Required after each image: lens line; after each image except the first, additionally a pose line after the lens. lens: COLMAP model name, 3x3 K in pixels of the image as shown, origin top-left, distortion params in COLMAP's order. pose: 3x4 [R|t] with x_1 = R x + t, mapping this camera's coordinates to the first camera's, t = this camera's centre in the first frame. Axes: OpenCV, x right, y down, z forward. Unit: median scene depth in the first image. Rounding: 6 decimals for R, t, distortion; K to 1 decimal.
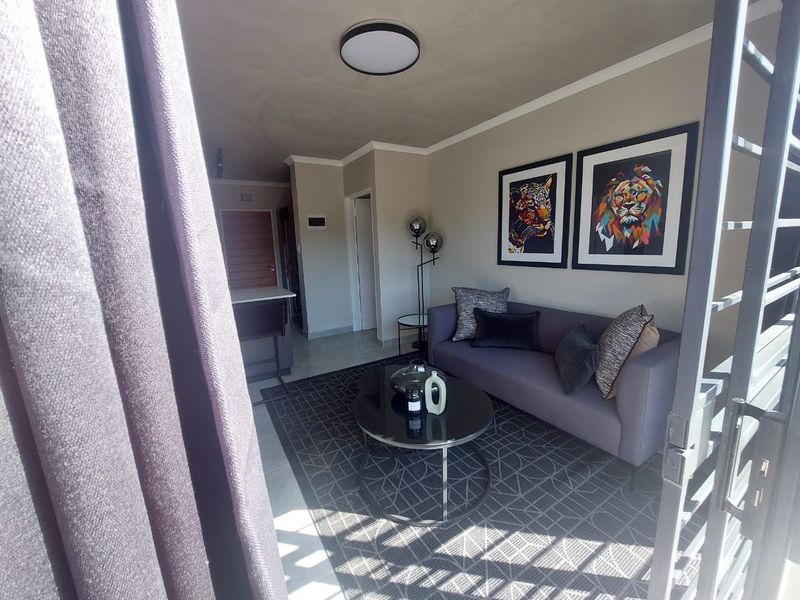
lens RADIAL K [[321.6, 0, 400.3], [0, 321.6, 298.6], [0, 0, 1]] dist [-0.017740, 0.001437]
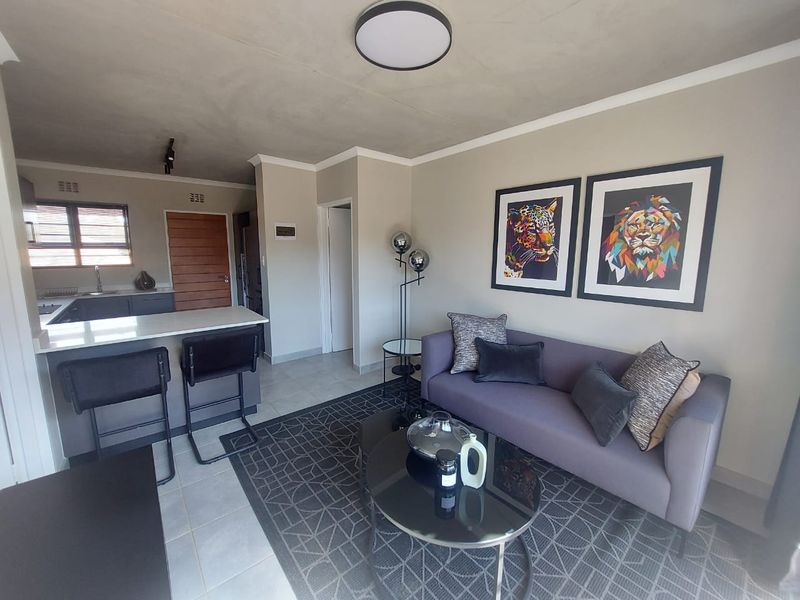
lens RADIAL K [[321.6, 0, 400.0], [0, 321.6, 299.7], [0, 0, 1]] dist [-0.017740, 0.001437]
pose [[0.988614, 0.017565, 0.149446, -0.123595], [-0.014310, 0.999637, -0.022830, -0.056839], [-0.149793, 0.020431, 0.988506, 0.134344]]
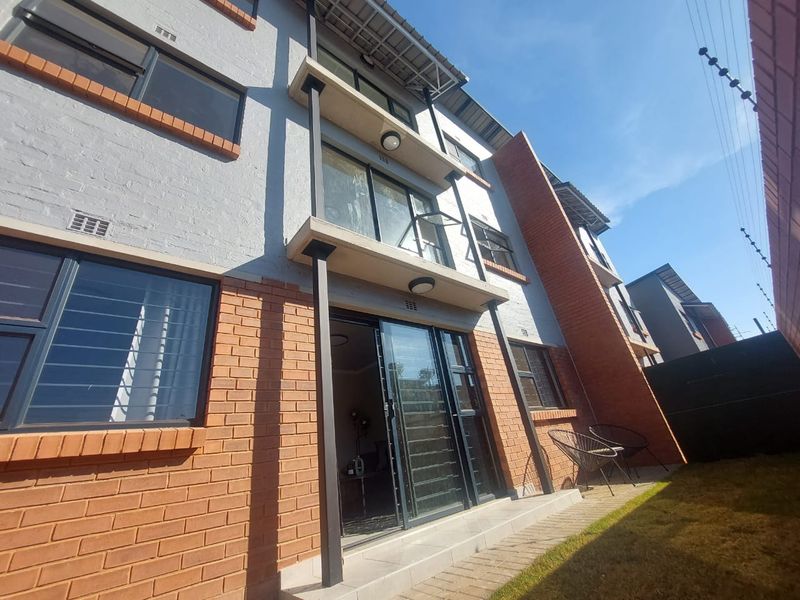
lens RADIAL K [[321.6, 0, 399.2], [0, 321.6, 297.8], [0, 0, 1]] dist [-0.017740, 0.001437]
pose [[0.984590, -0.028740, 0.172499, 0.015068], [0.128538, 0.787760, -0.602422, 0.478668], [-0.118574, 0.615312, 0.779315, -1.011554]]
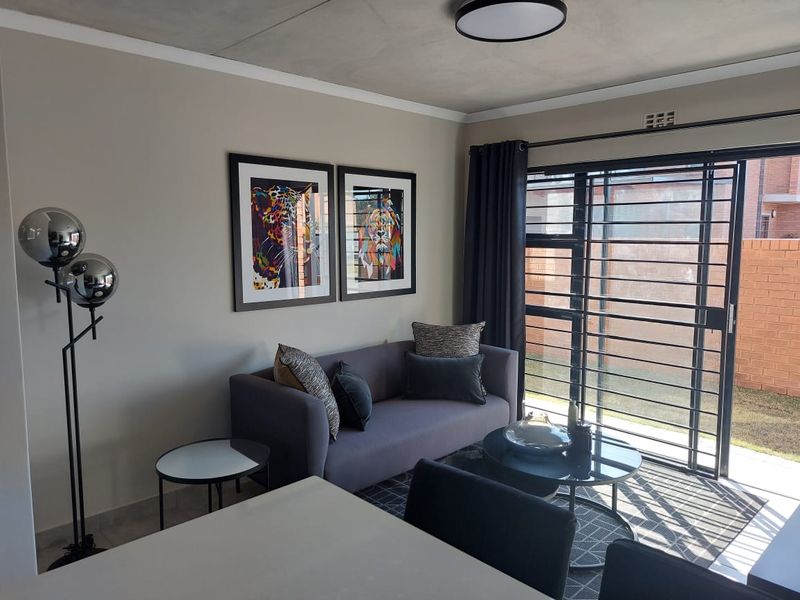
lens RADIAL K [[567.6, 0, 395.3], [0, 567.6, 296.4], [0, 0, 1]] dist [0.060299, -0.059522]
pose [[-0.214275, -0.075340, 0.973863, -0.907840], [0.171667, 0.978598, 0.113477, -0.241995], [-0.961570, 0.191496, -0.196756, 1.119369]]
